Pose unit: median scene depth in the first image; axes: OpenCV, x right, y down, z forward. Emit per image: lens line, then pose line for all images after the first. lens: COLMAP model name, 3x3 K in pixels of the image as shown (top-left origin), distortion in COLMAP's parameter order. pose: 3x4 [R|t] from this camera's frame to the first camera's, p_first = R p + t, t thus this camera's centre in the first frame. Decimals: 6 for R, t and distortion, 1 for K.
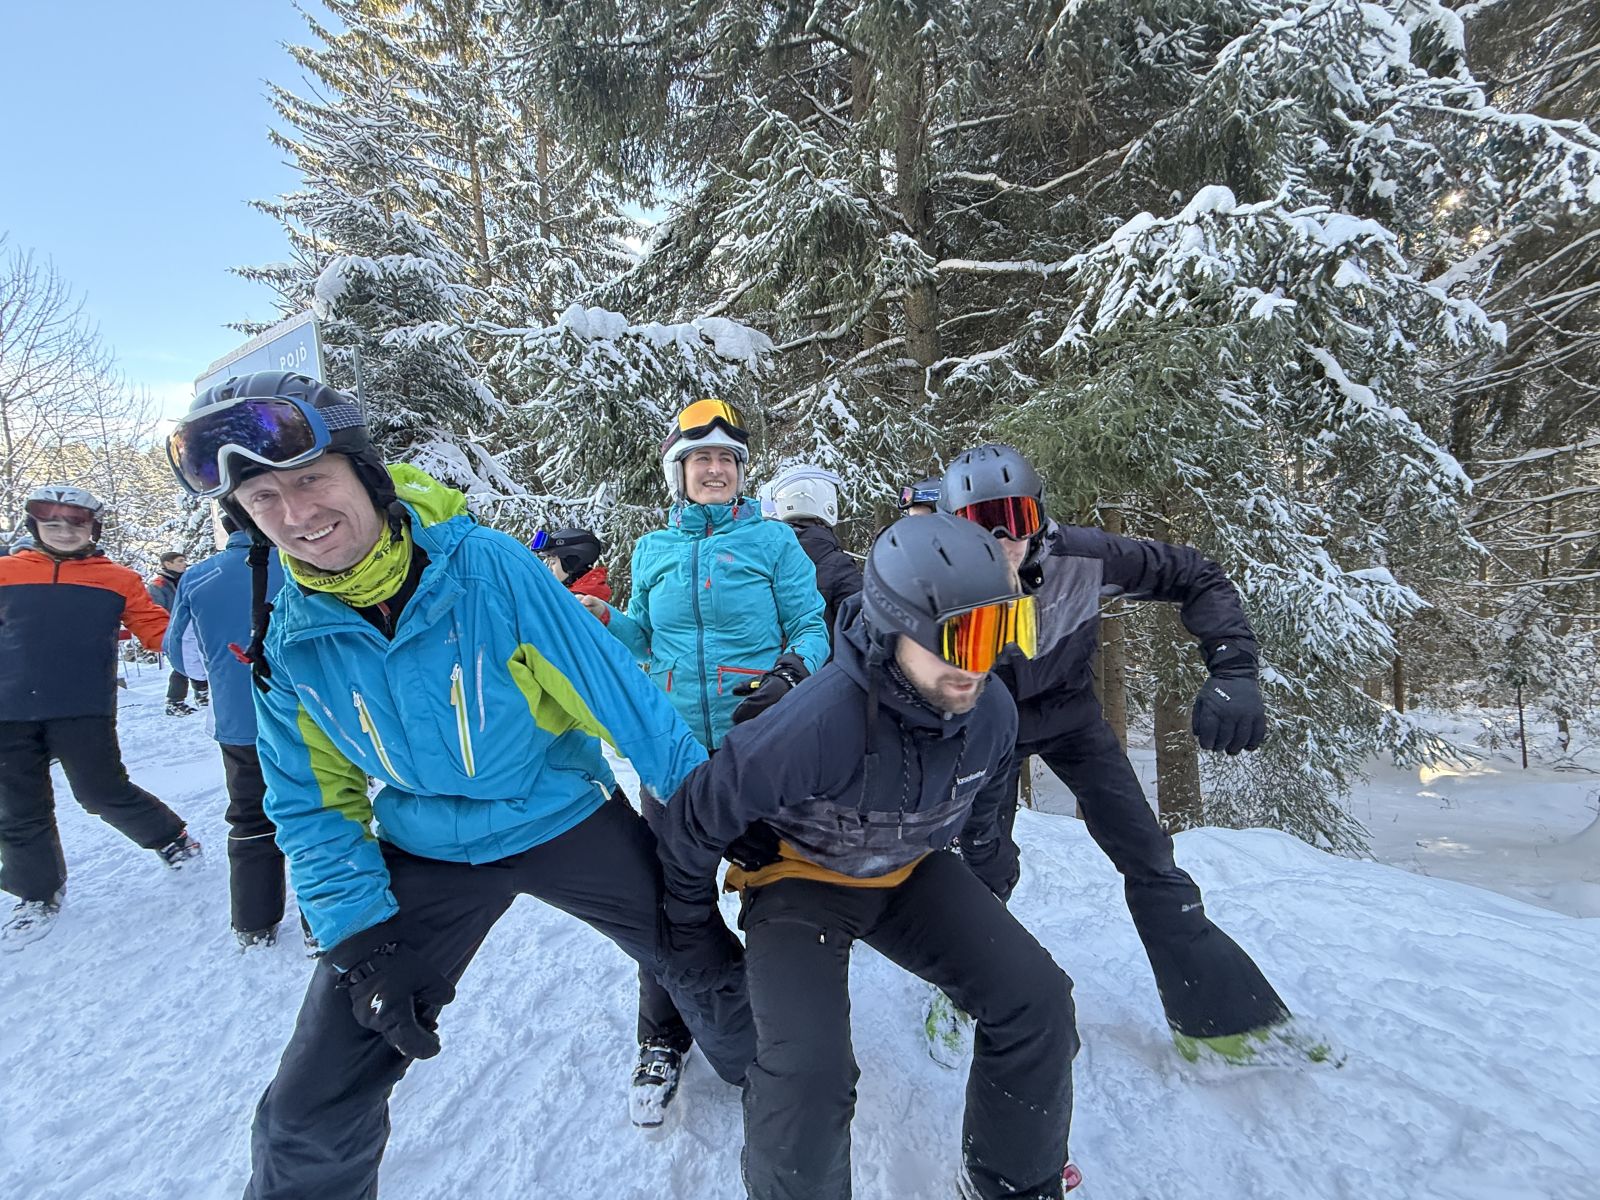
lens RADIAL K [[630.3, 0, 798.3], [0, 630.3, 595.4], [0, 0, 1]] dist [0.001783, 0.000253]
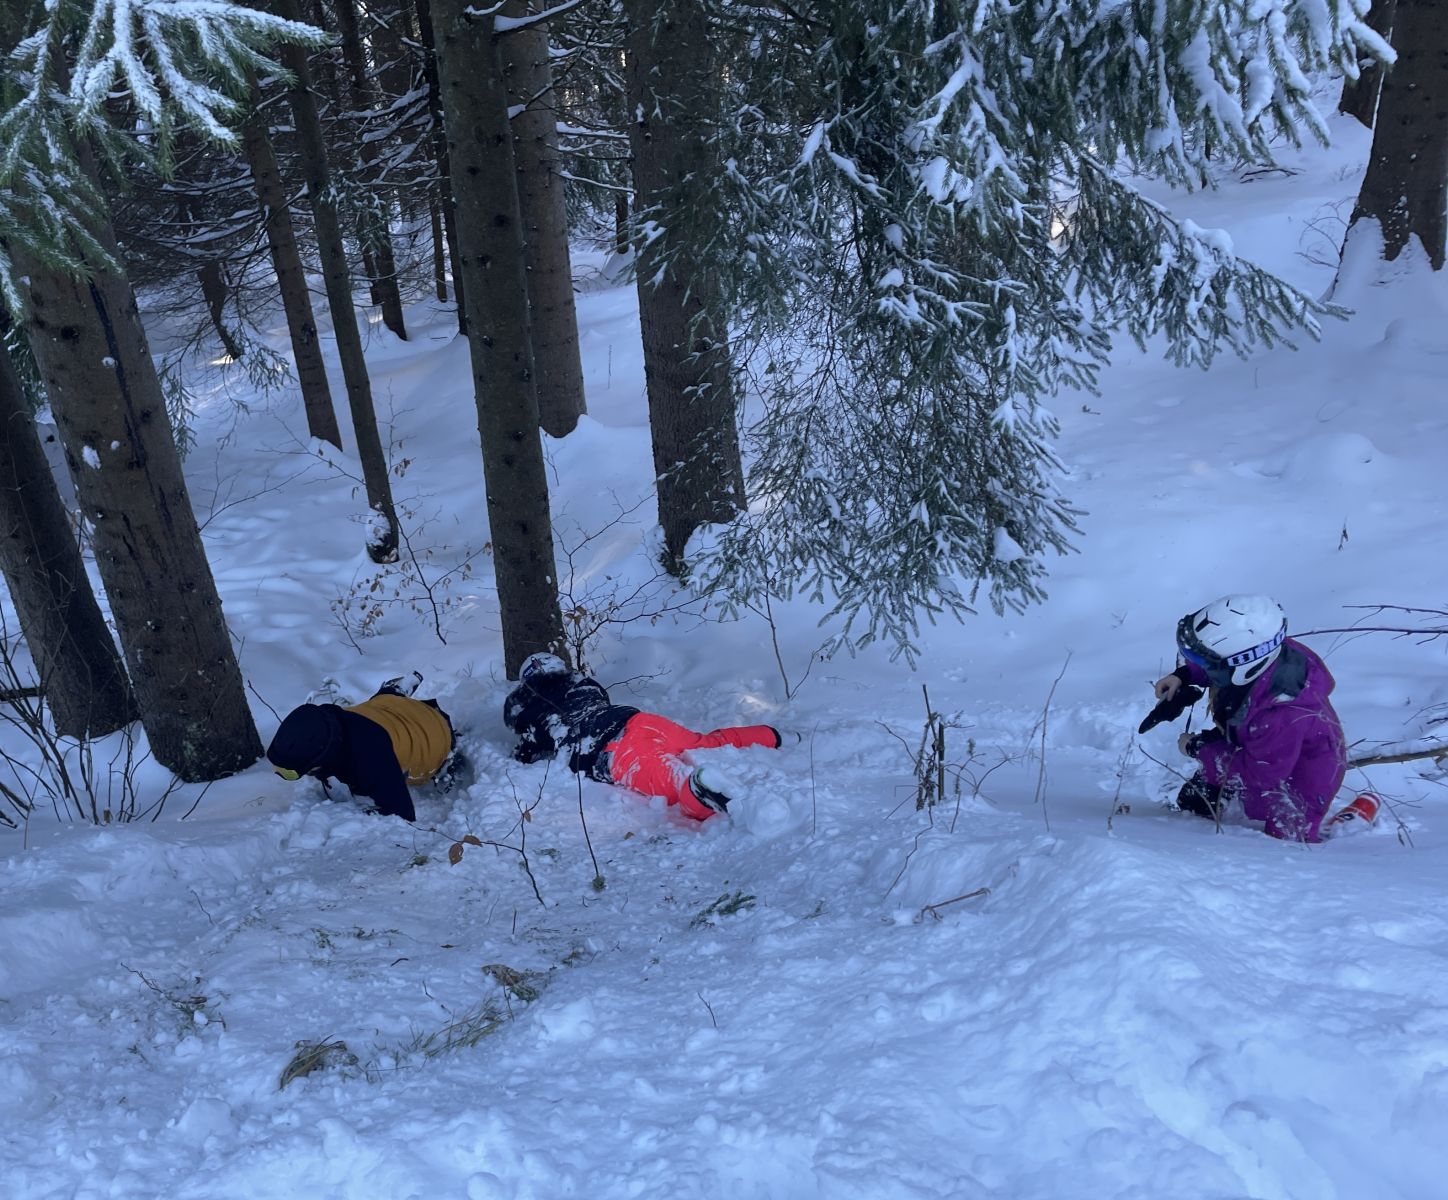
lens RADIAL K [[1389.8, 0, 513.0], [0, 1389.8, 674.9], [0, 0, 1]] dist [0.041083, 0.000000]
pose [[0.887310, -0.299508, 0.350680, 0.197133], [0.103332, 0.870192, 0.481755, -0.043520], [-0.449448, -0.391230, 0.803079, 0.419569]]
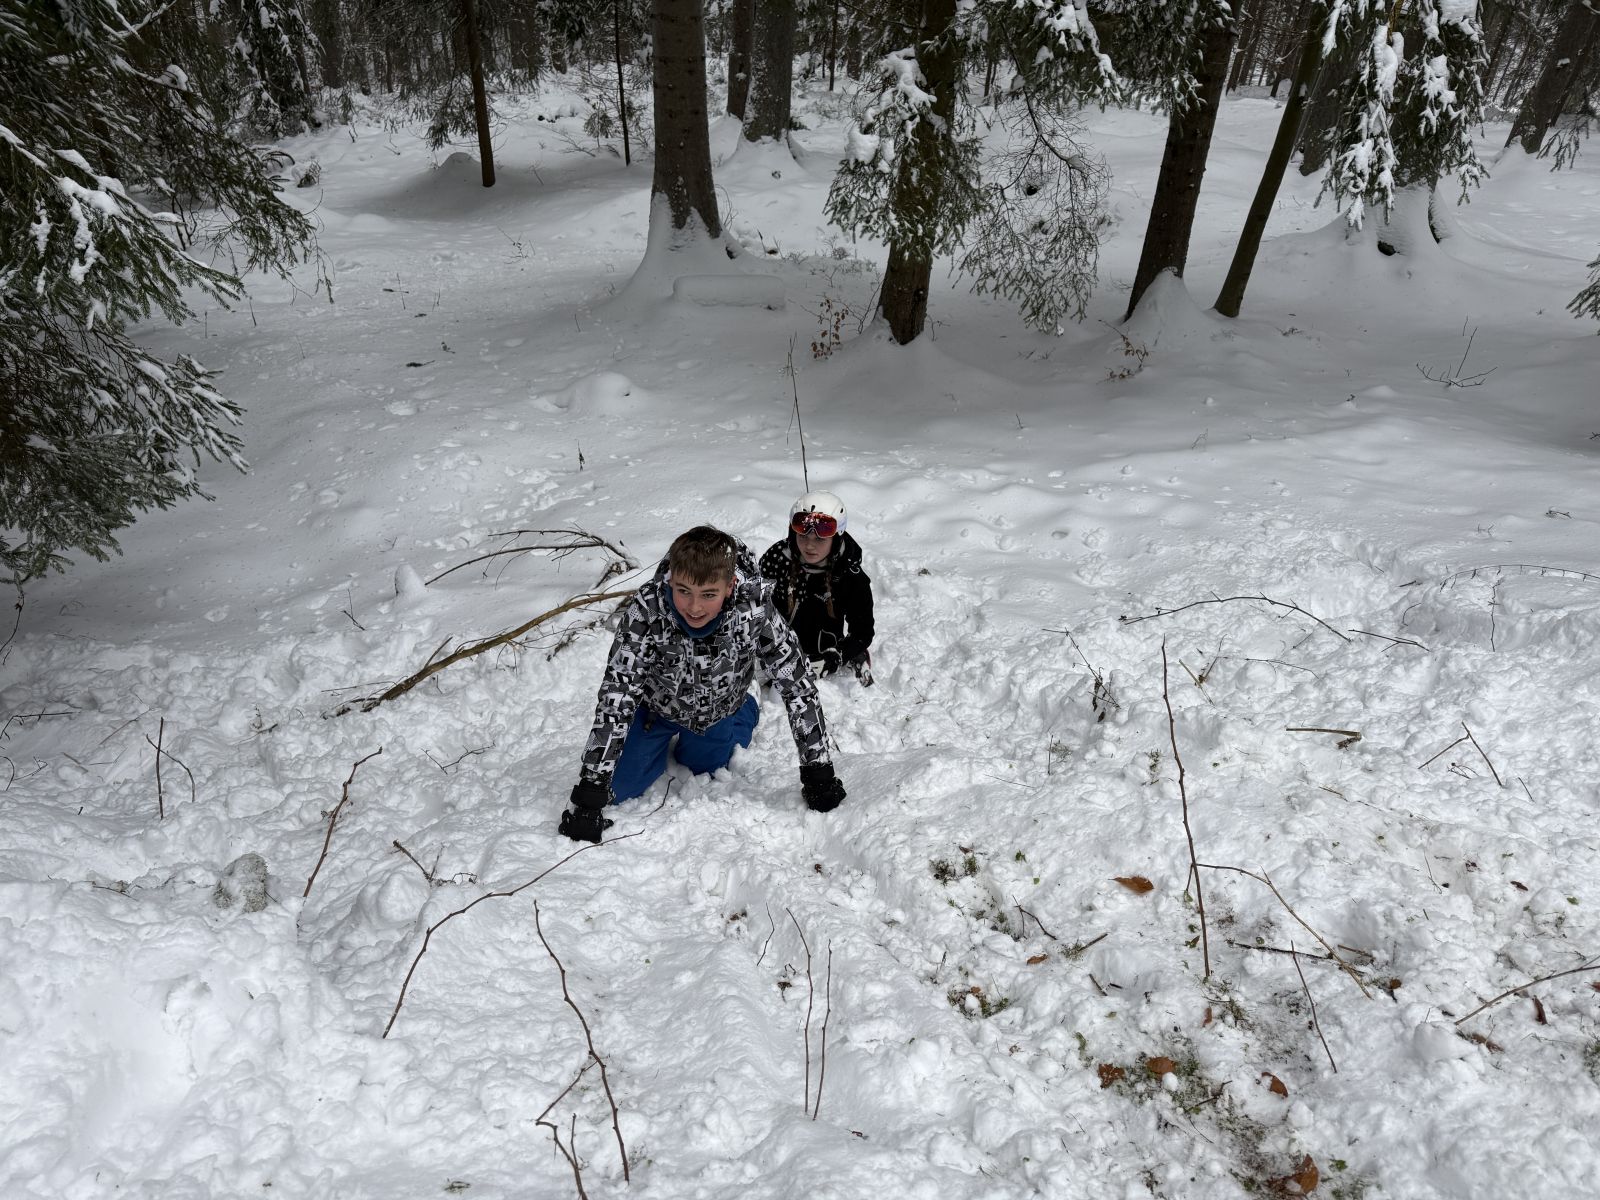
lens RADIAL K [[1128.8, 0, 801.9], [0, 1128.8, 613.3], [0, 0, 1]] dist [0.042070, -0.050131]
pose [[0.599540, -0.407905, 0.688597, 0.714134], [-0.050165, 0.839531, 0.540991, 0.012410], [-0.798771, -0.358889, 0.482870, 0.256814]]
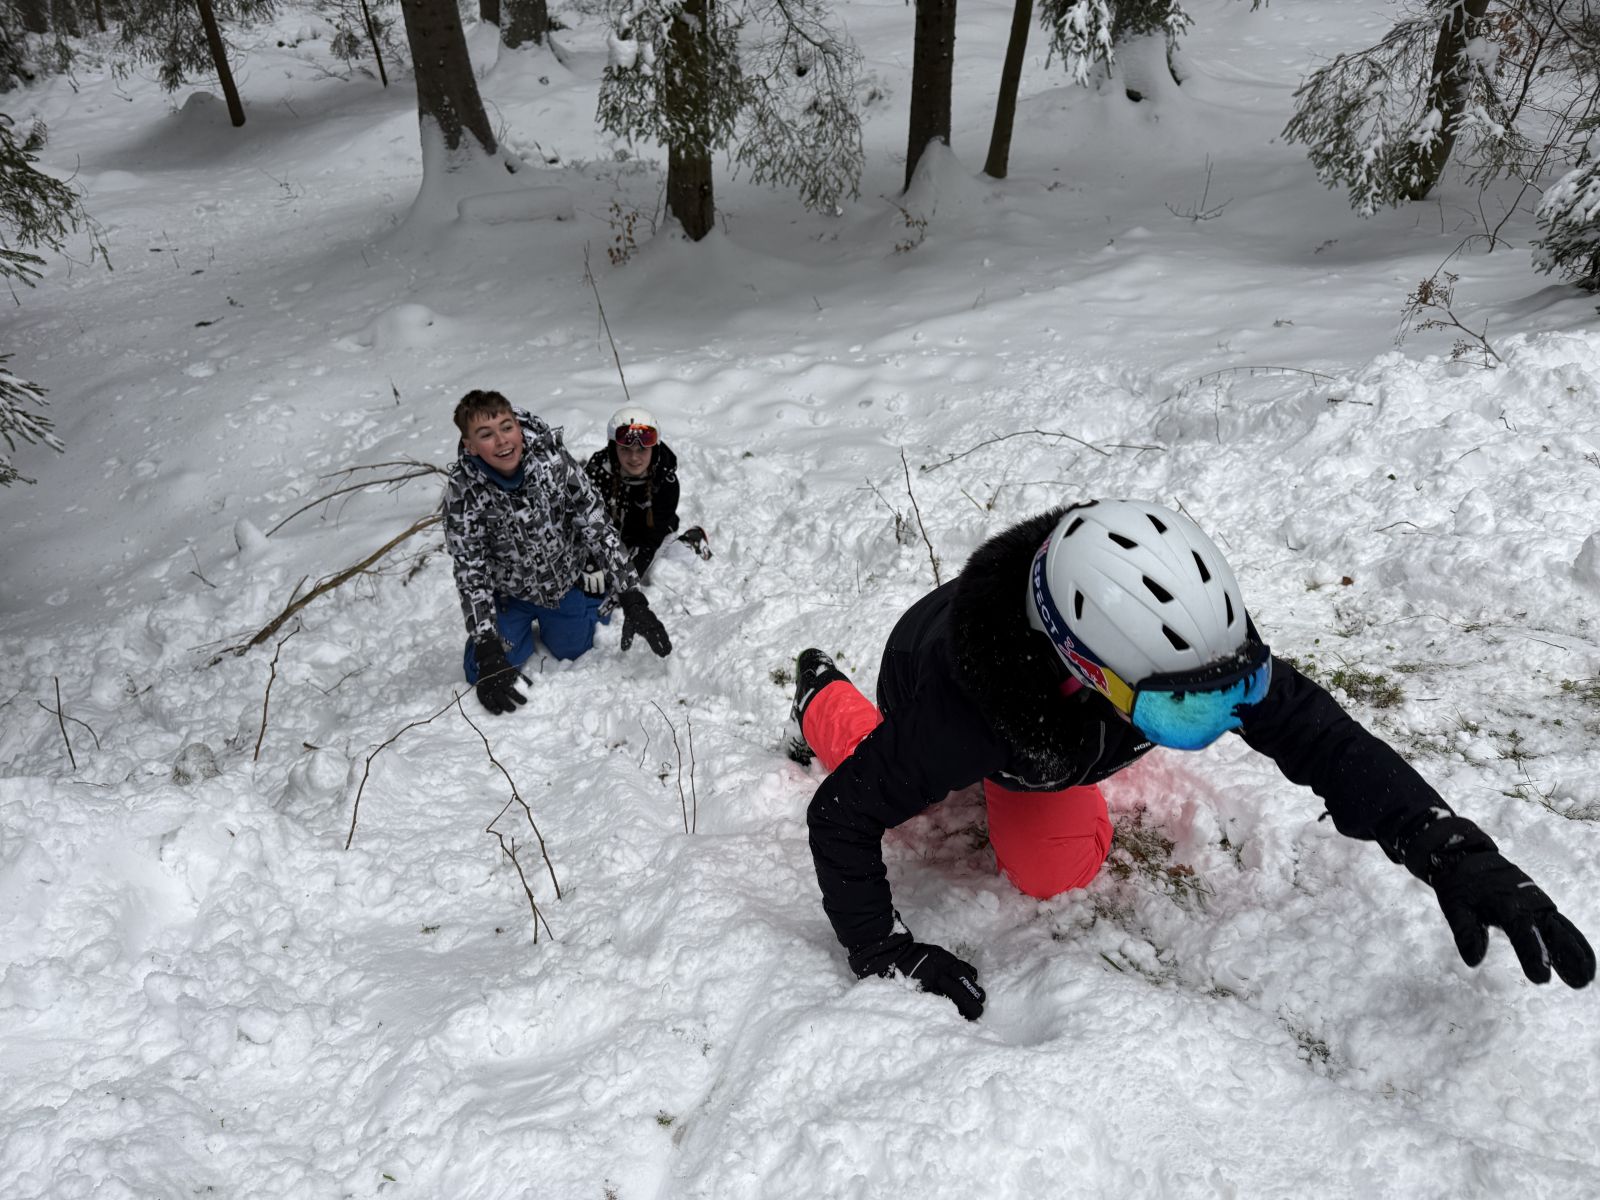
lens RADIAL K [[1128.8, 0, 813.0], [0, 1128.8, 615.7], [0, 0, 1]] dist [0.042070, -0.050131]
pose [[0.425922, -0.550370, 0.718111, 0.619721], [0.001978, 0.794268, 0.607564, -0.029284], [-0.904758, -0.257355, 0.339385, 0.179013]]
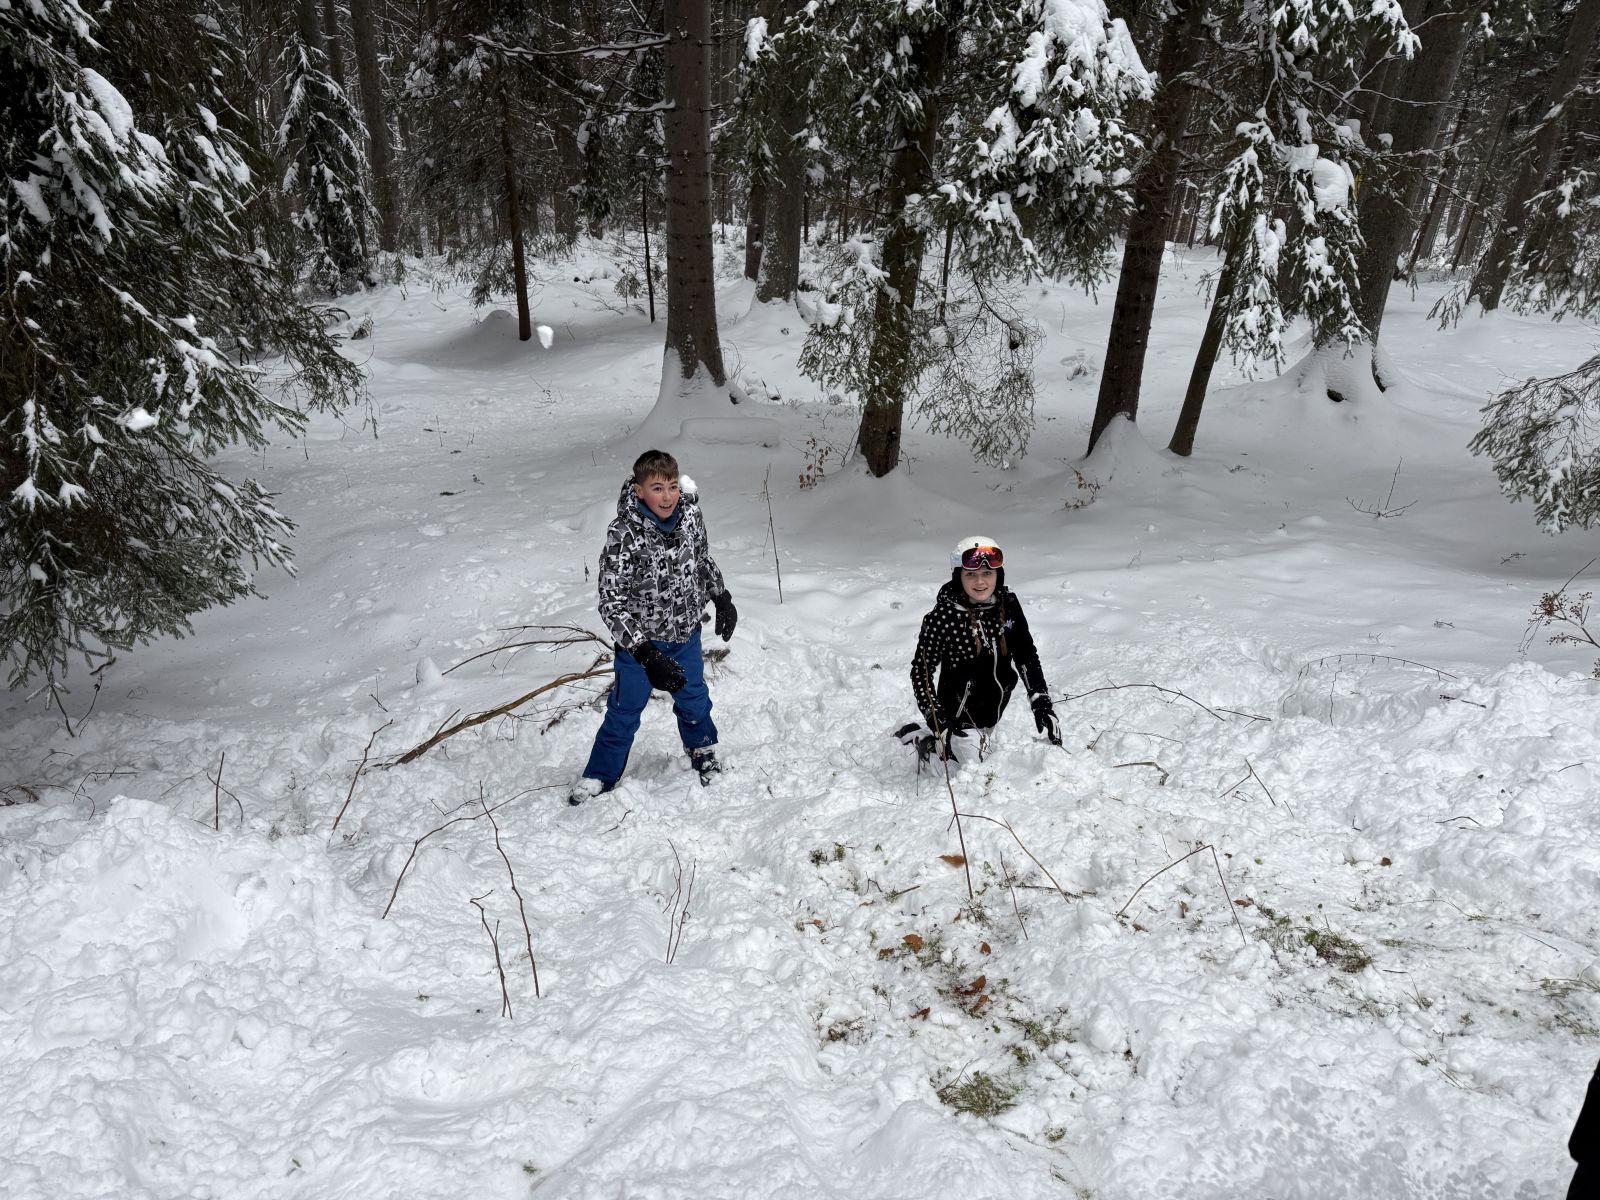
lens RADIAL K [[1128.8, 0, 801.8], [0, 1128.8, 604.0], [0, 0, 1]] dist [0.042070, -0.050131]
pose [[0.618753, -0.312223, 0.720875, 0.601323], [-0.046637, 0.901410, 0.430447, -0.044966], [-0.784200, -0.299960, 0.543189, 0.072851]]
